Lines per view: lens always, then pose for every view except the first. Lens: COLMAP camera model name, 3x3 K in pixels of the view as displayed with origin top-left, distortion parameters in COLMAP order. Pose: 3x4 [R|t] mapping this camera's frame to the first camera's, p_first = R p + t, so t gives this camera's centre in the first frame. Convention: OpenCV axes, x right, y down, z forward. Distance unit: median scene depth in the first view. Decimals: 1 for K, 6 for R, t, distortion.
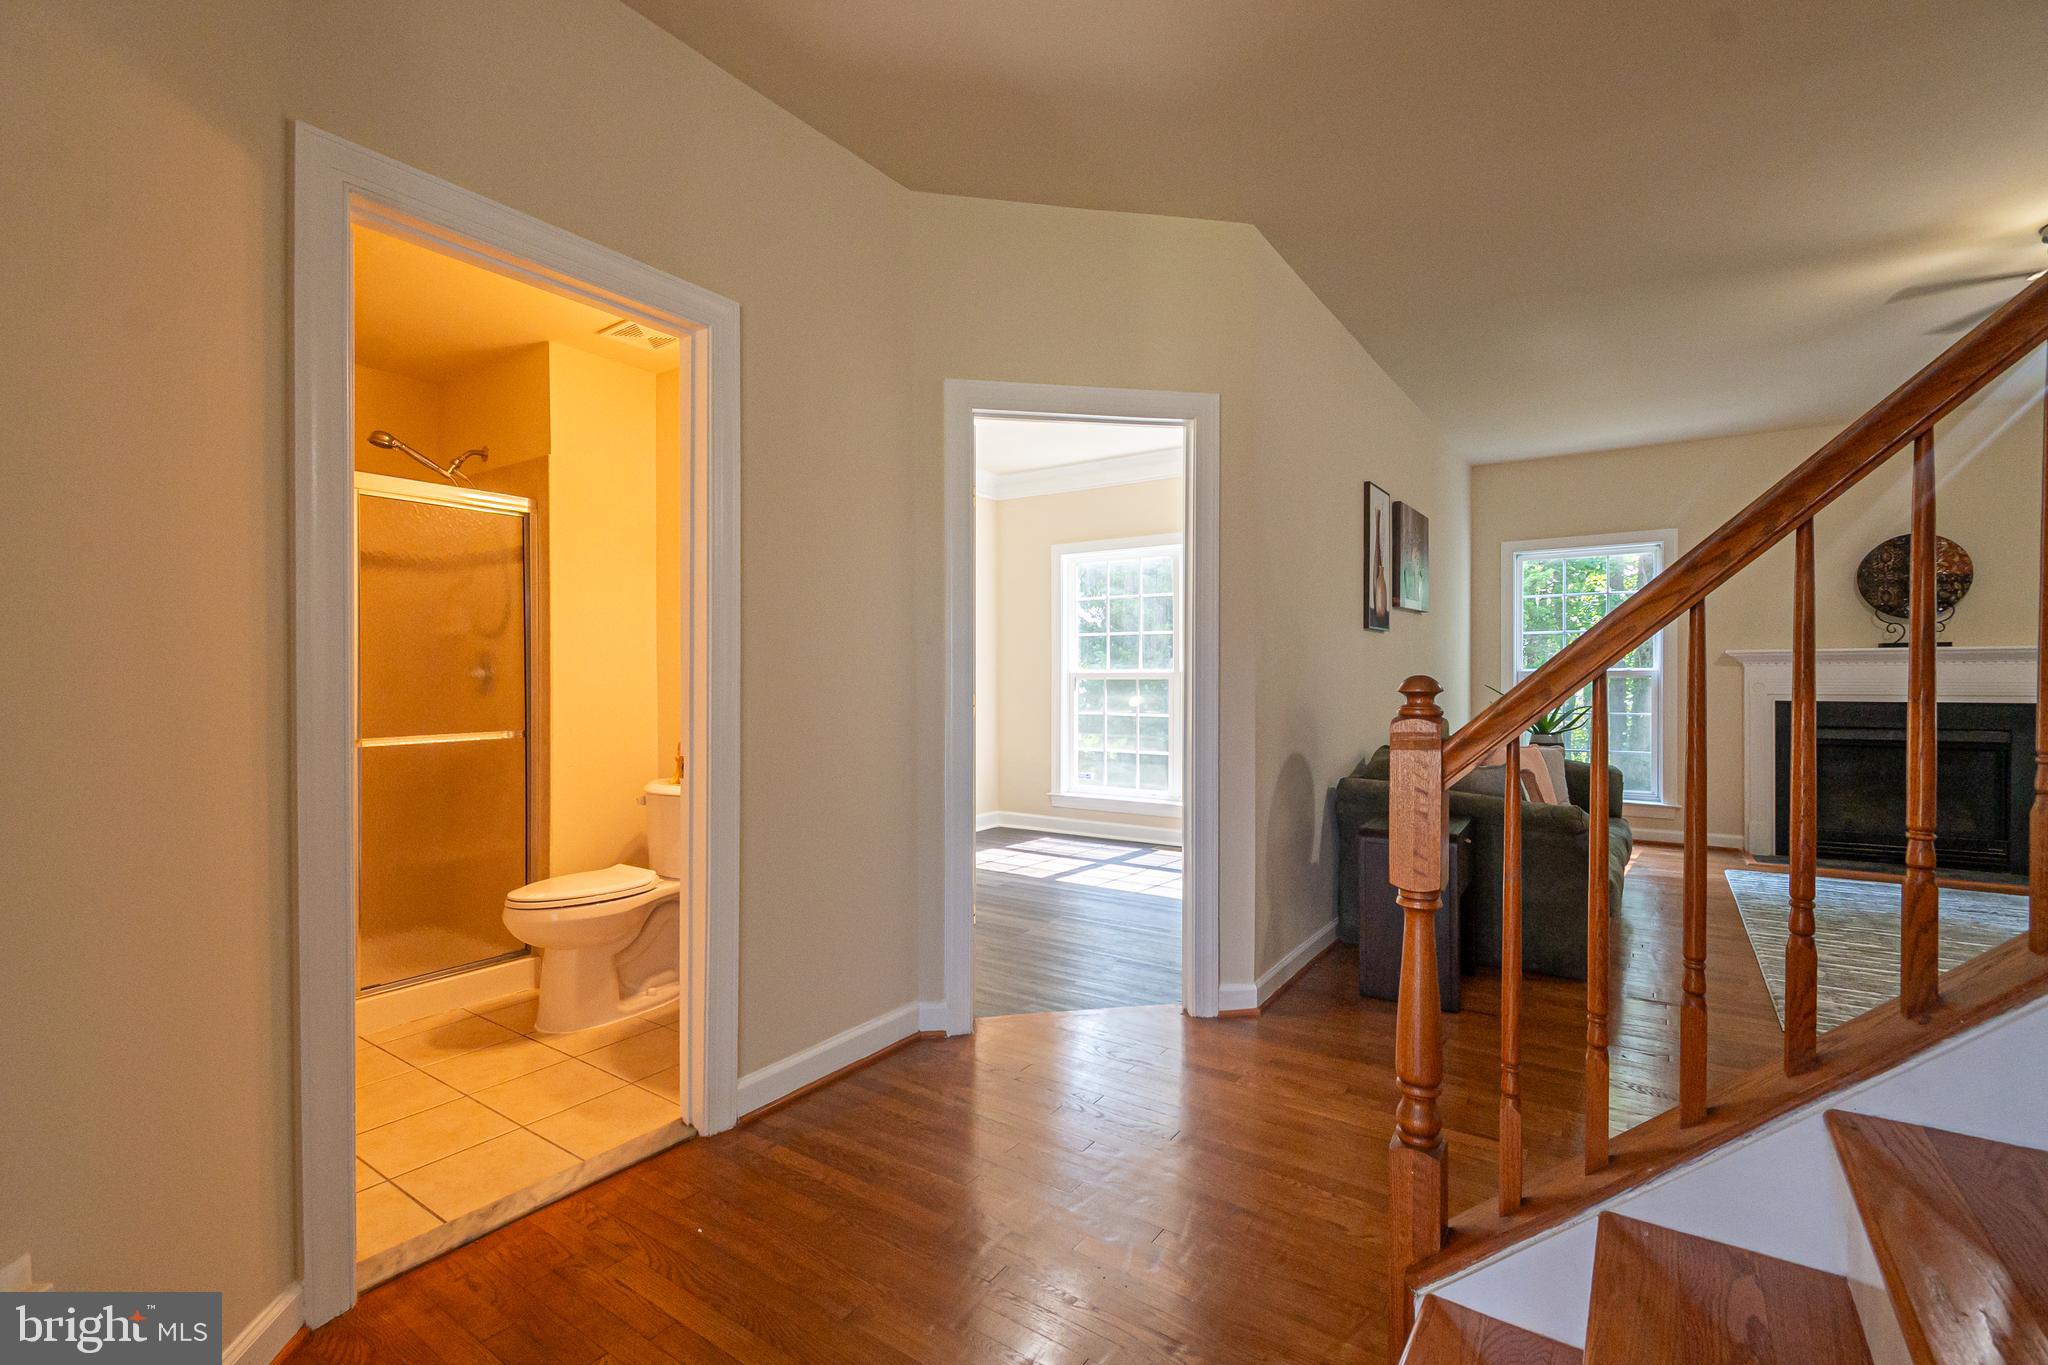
lens RADIAL K [[910.7, 0, 1024.5], [0, 910.7, 683.4], [0, 0, 1]] dist [-0.001774, -0.000065]
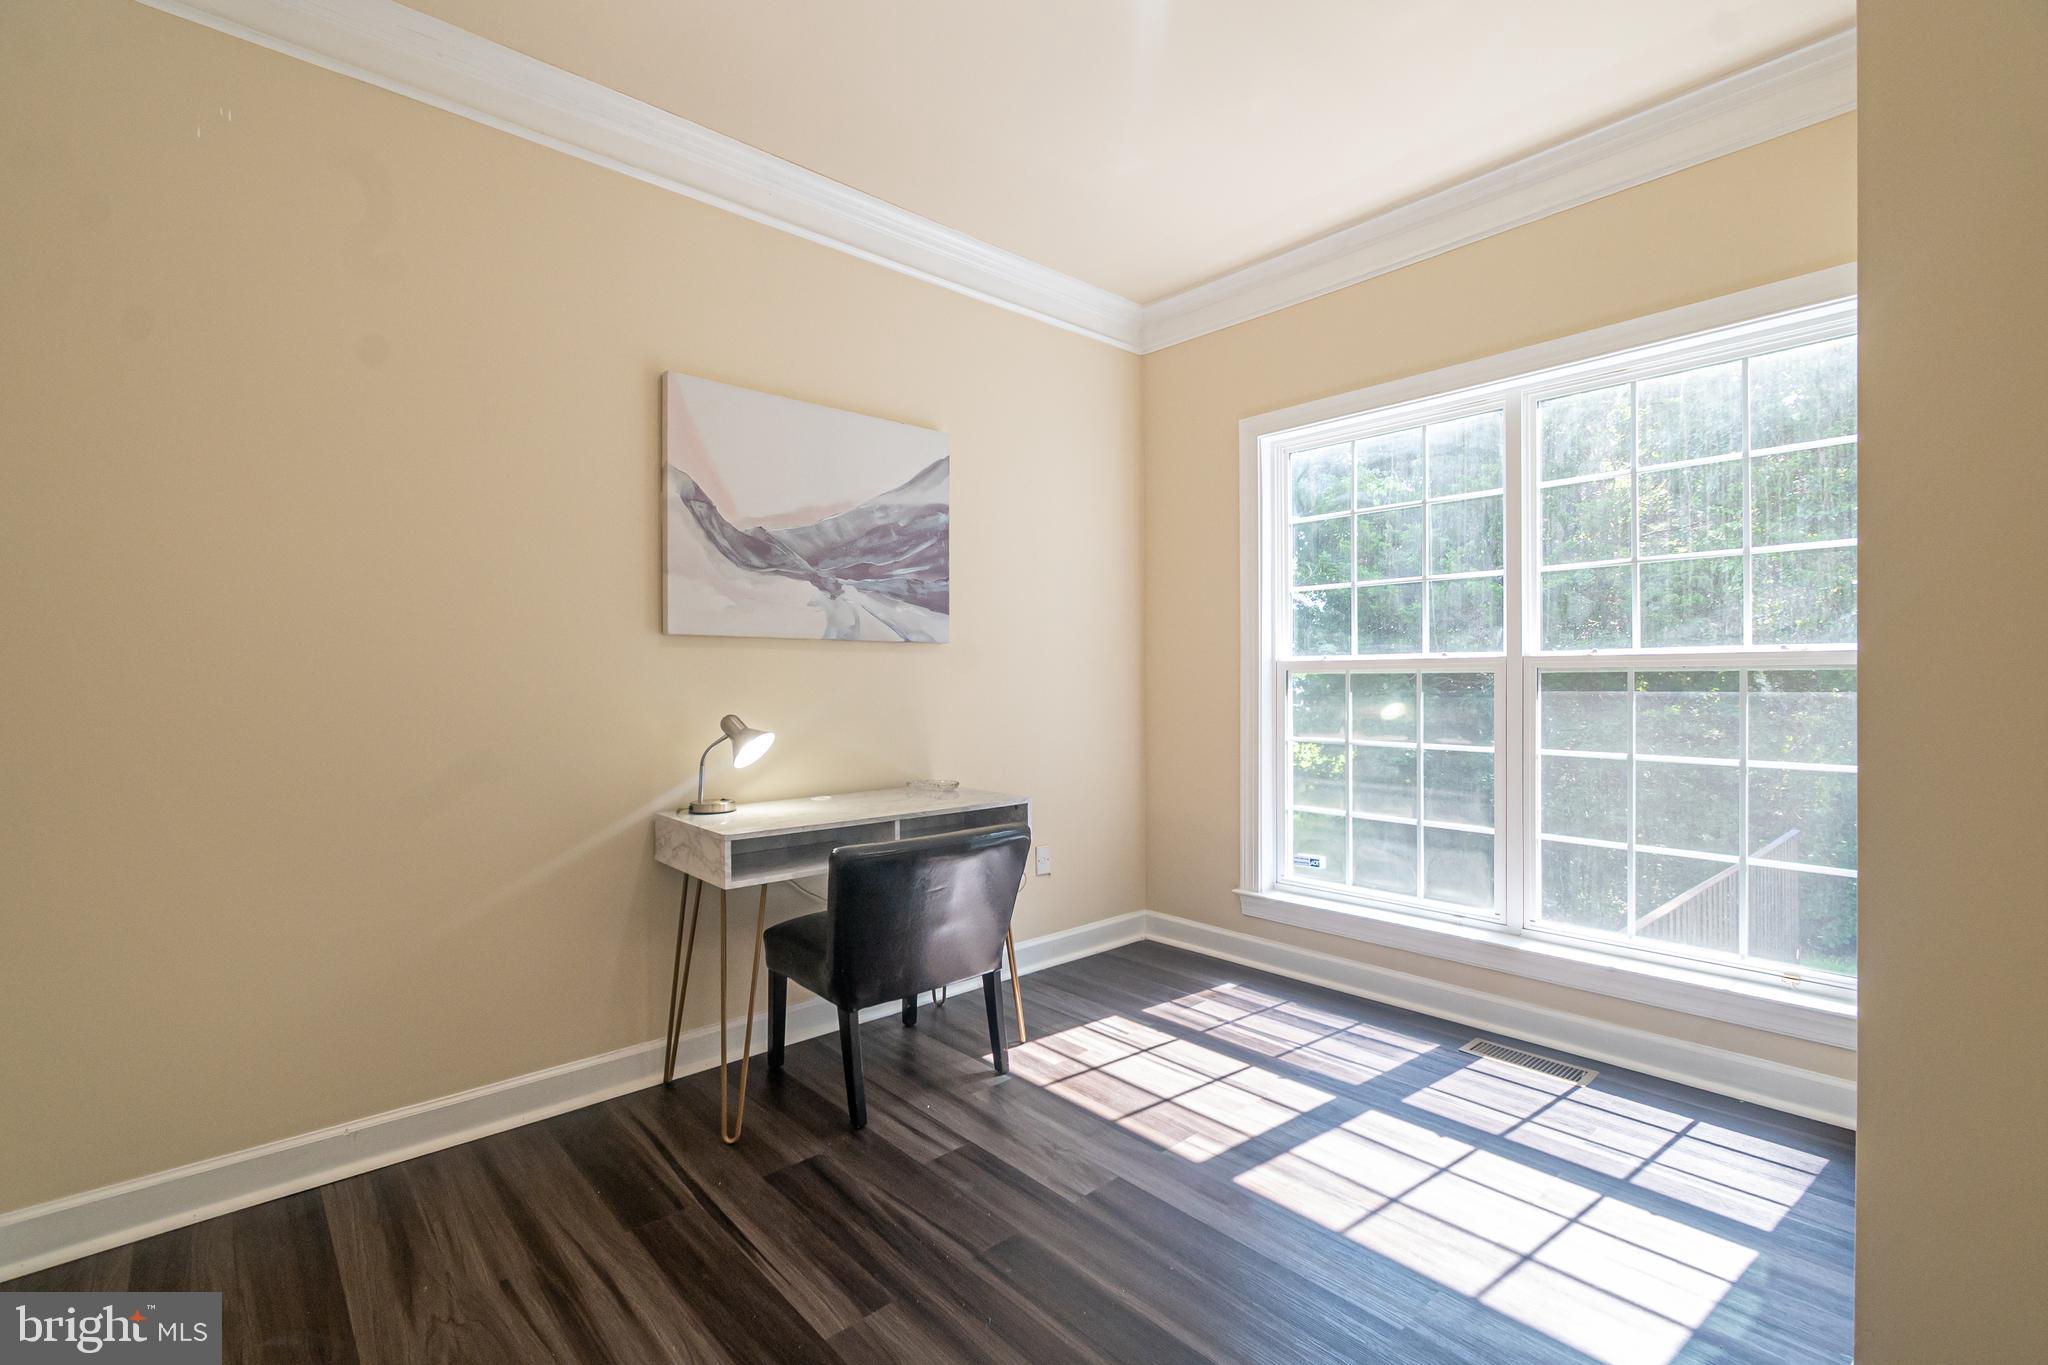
lens RADIAL K [[910.7, 0, 1026.5], [0, 910.7, 680.8], [0, 0, 1]] dist [-0.001774, -0.000065]
pose [[0.974530, -0.001590, -0.224251, 0.027836], [0.001284, 0.999998, -0.001507, 0.000026], [0.224253, 0.001181, 0.974530, 0.470667]]
